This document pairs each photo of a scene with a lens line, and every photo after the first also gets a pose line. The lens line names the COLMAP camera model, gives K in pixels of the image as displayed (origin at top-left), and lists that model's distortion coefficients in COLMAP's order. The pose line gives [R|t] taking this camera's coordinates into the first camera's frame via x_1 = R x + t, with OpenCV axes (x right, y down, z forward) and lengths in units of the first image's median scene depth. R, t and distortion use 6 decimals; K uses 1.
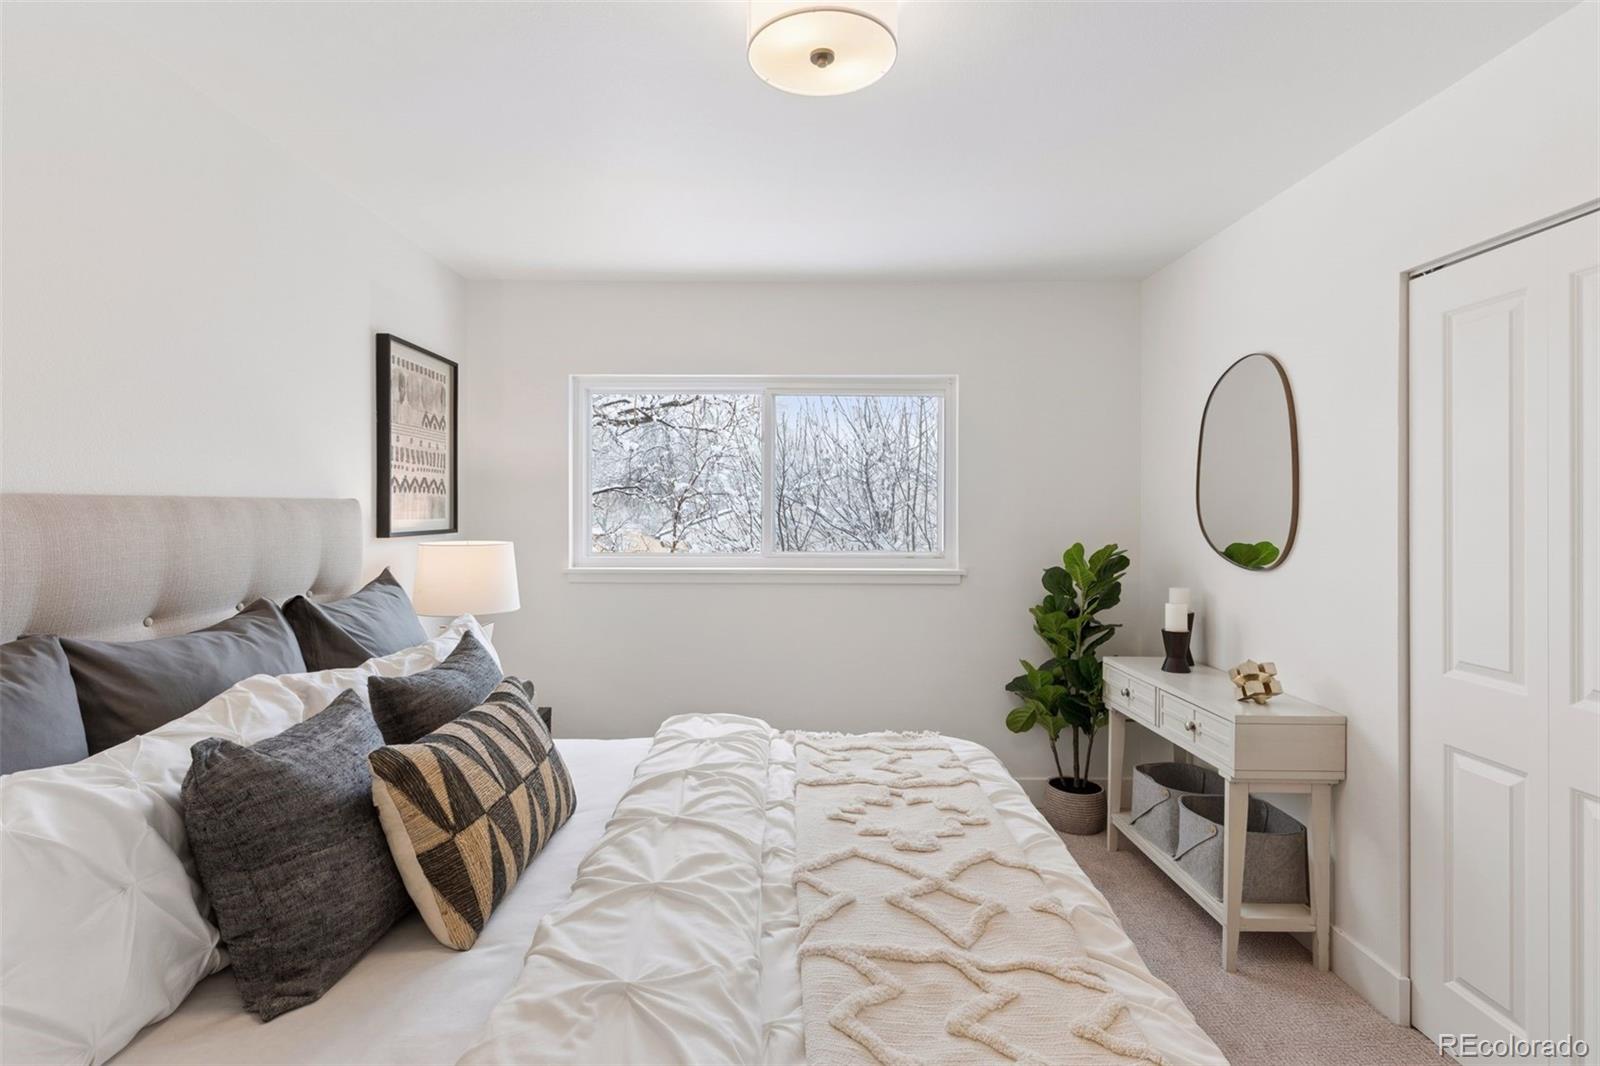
lens RADIAL K [[768.4, 0, 801.6], [0, 768.4, 515.0], [0, 0, 1]] dist [-0.000277, 0.000106]
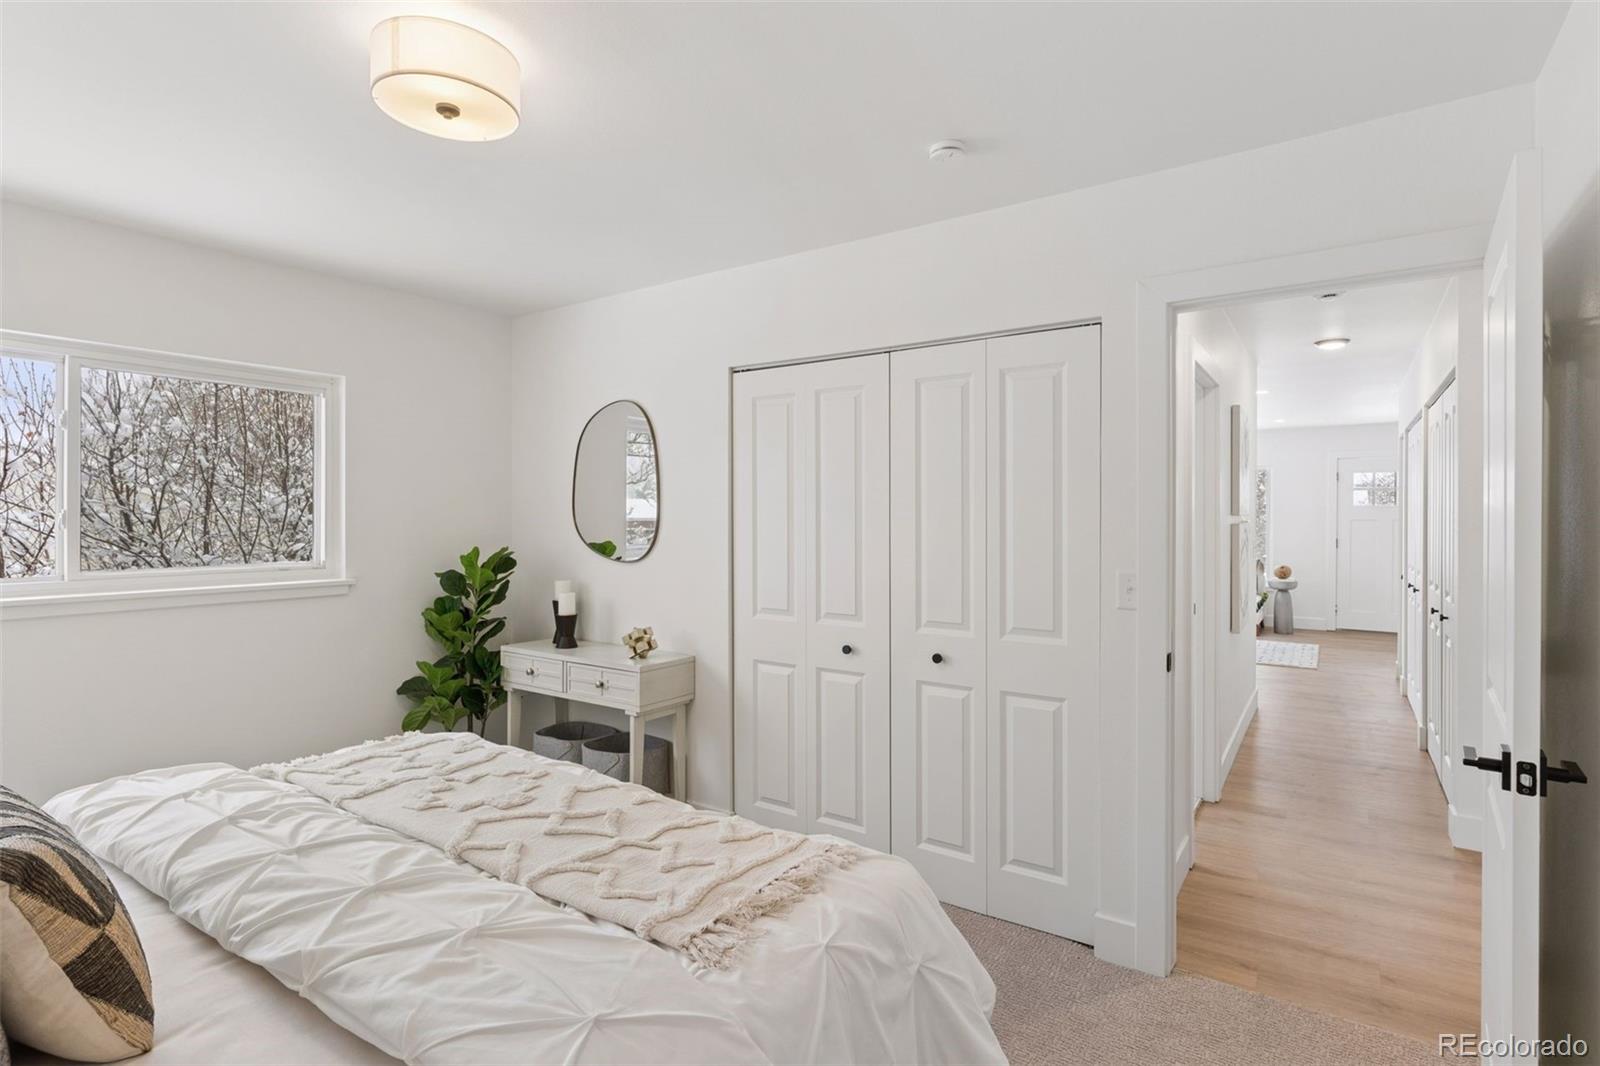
lens RADIAL K [[776.6, 0, 803.9], [0, 776.6, 521.1], [0, 0, 1]] dist [-0.000205, 0.000651]
pose [[0.574963, -0.007016, 0.818150, -0.426233], [0.004442, 0.999975, 0.005454, -0.007250], [-0.818168, 0.000498, 0.574979, -0.042579]]
